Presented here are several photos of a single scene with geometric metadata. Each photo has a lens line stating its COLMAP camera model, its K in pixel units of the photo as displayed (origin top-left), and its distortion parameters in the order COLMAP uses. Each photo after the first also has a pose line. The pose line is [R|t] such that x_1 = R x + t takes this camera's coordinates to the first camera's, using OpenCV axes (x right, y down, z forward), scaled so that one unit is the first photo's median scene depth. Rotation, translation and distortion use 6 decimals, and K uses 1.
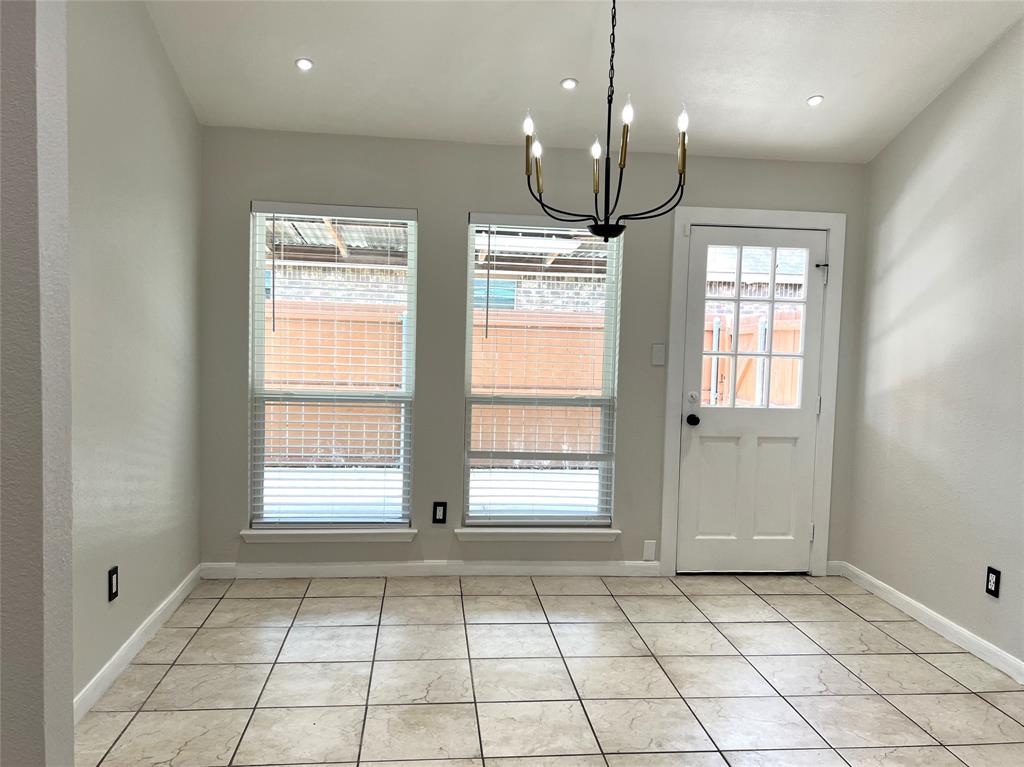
lens RADIAL K [[821.5, 0, 512.0], [0, 821.5, 383.5], [0, 0, 1]] dist [0.011191, 0.003414]
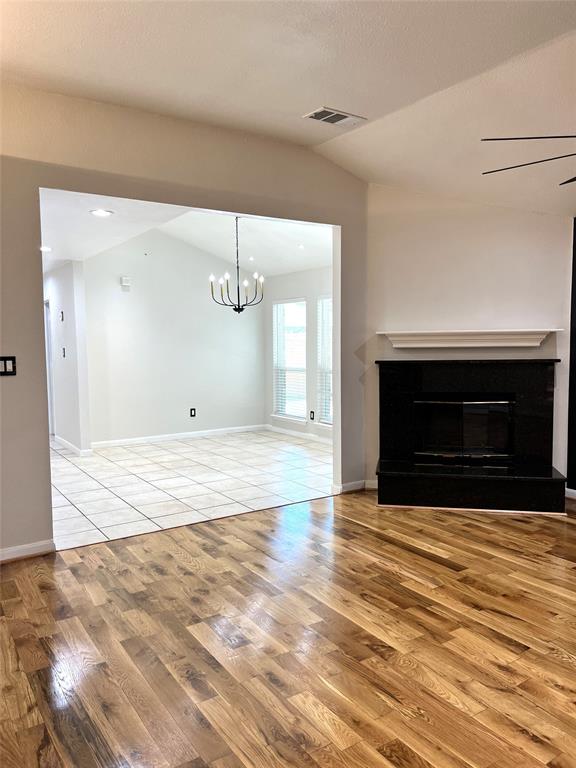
lens RADIAL K [[578.8, 0, 287.0], [0, 578.8, 390.9], [0, 0, 1]] dist [0.051811, -0.065519]
pose [[0.458932, 0.045470, -0.887307, 2.124869], [-0.041808, 0.998688, 0.029554, 0.046425], [0.887487, 0.023533, 0.460231, 0.142381]]
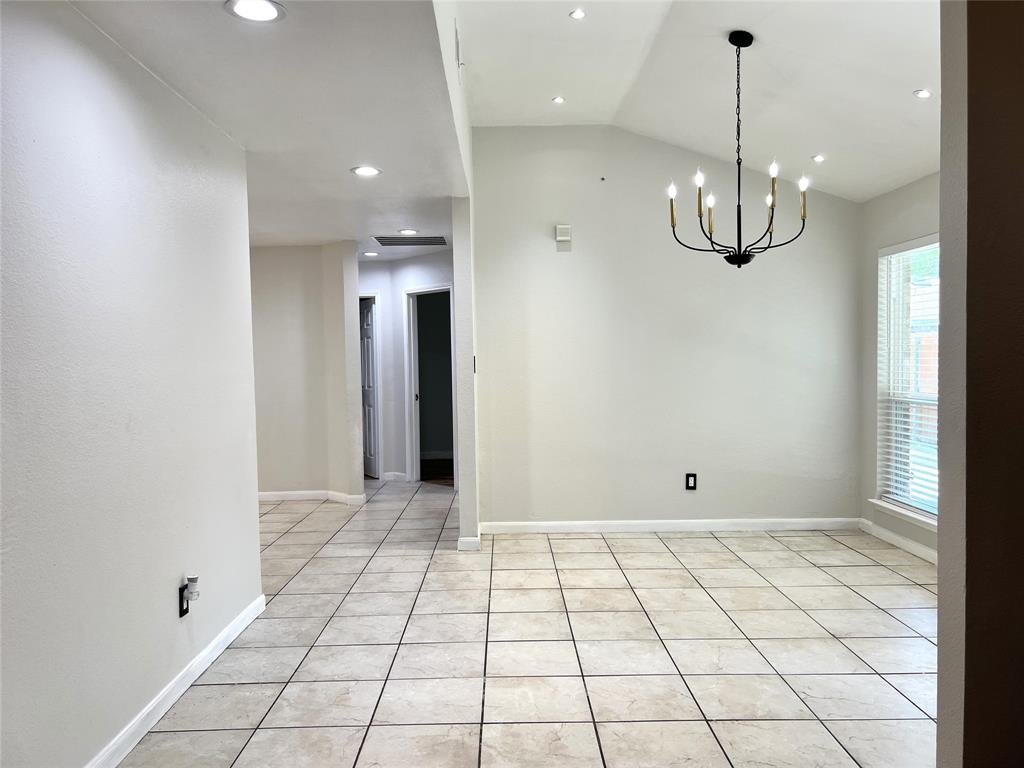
lens RADIAL K [[773.1, 0, 513.4], [0, 773.1, 388.4], [0, 0, 1]] dist [0.057735, -0.051584]
pose [[-0.097490, 0.008046, -0.995204, 1.371428], [-0.057762, 0.998236, 0.013729, 0.024555], [0.993559, 0.058823, -0.096853, 0.756895]]
